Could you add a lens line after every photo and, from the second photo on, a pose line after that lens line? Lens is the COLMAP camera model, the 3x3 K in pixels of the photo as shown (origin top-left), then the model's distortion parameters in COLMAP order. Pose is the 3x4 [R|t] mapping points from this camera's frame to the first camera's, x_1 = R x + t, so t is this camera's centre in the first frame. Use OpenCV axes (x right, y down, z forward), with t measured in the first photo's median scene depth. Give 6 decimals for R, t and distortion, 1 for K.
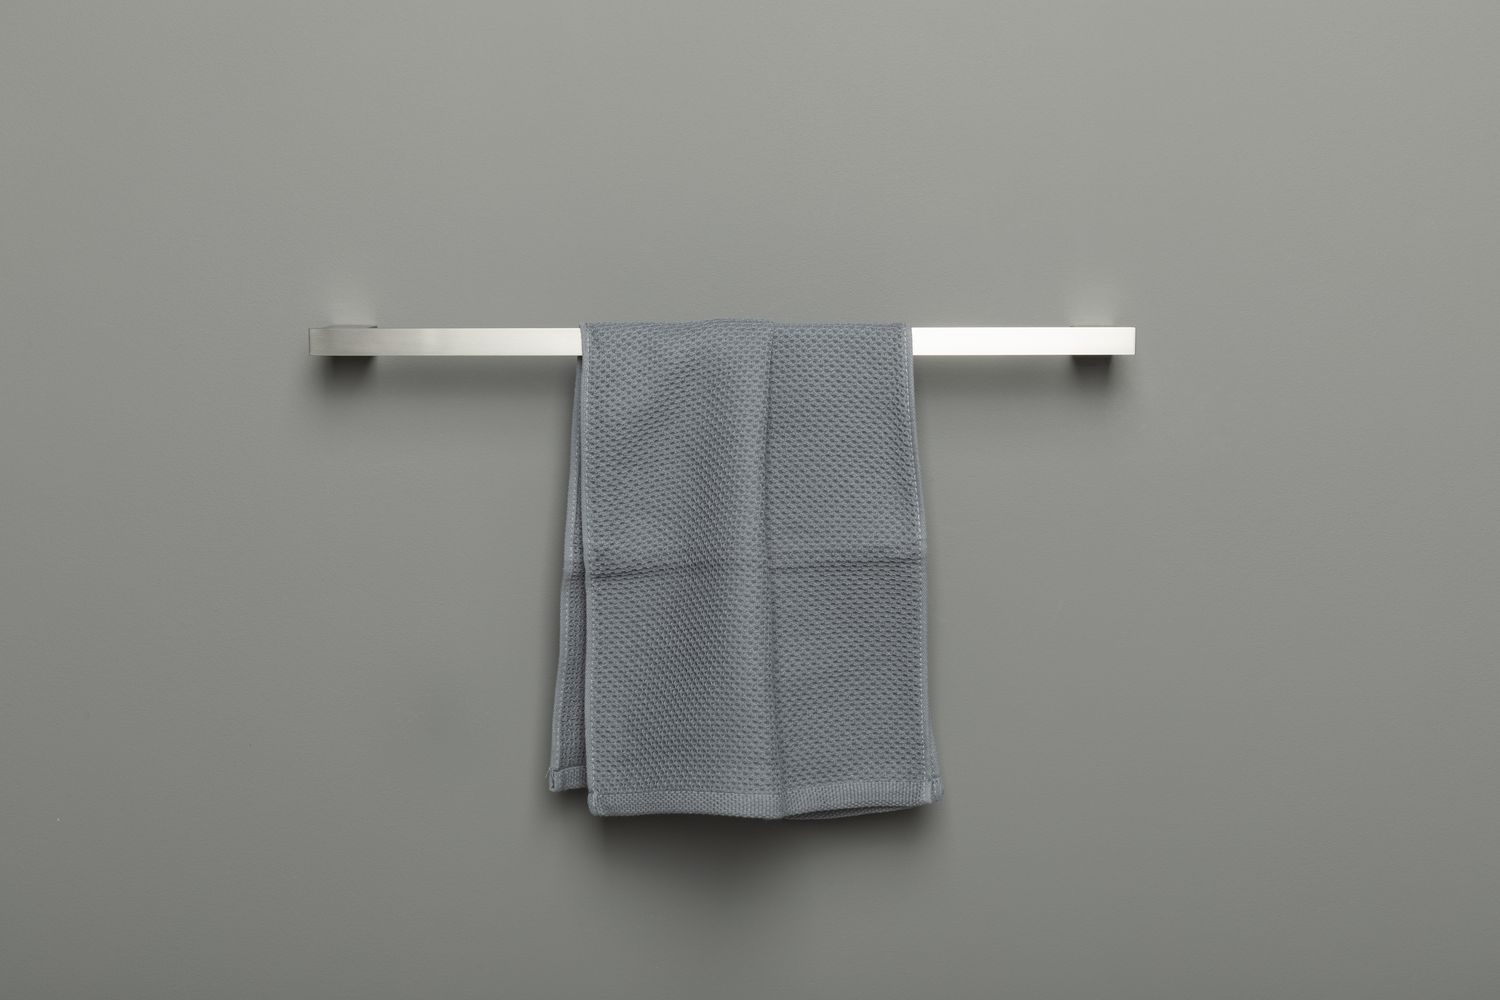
lens RADIAL K [[2256.0, 0, 691.6], [0, 2256.0, 532.0], [0, 0, 1]] dist [0.049055, 0.007186]
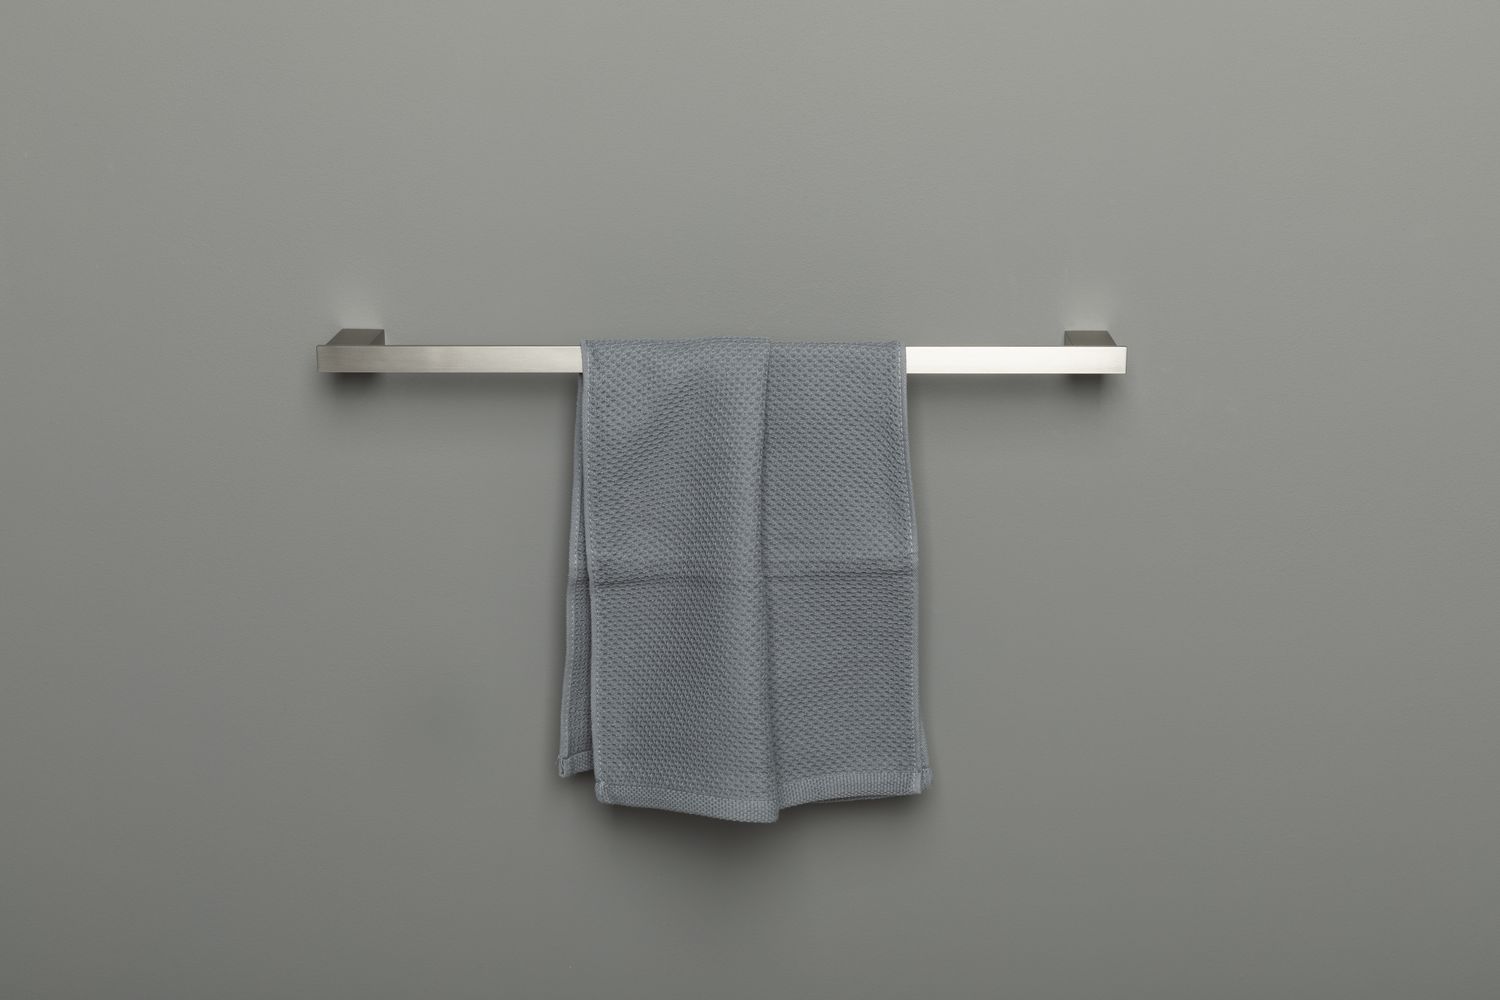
lens RADIAL K [[2256.0, 0, 691.6], [0, 2256.0, 532.0], [0, 0, 1]] dist [0.049055, 0.007186]
pose [[0.999719, -0.001951, -0.023612, 0.024600], [0.005957, 0.985285, 0.170814, -0.181578], [0.022932, -0.170907, 0.985020, -0.018429]]
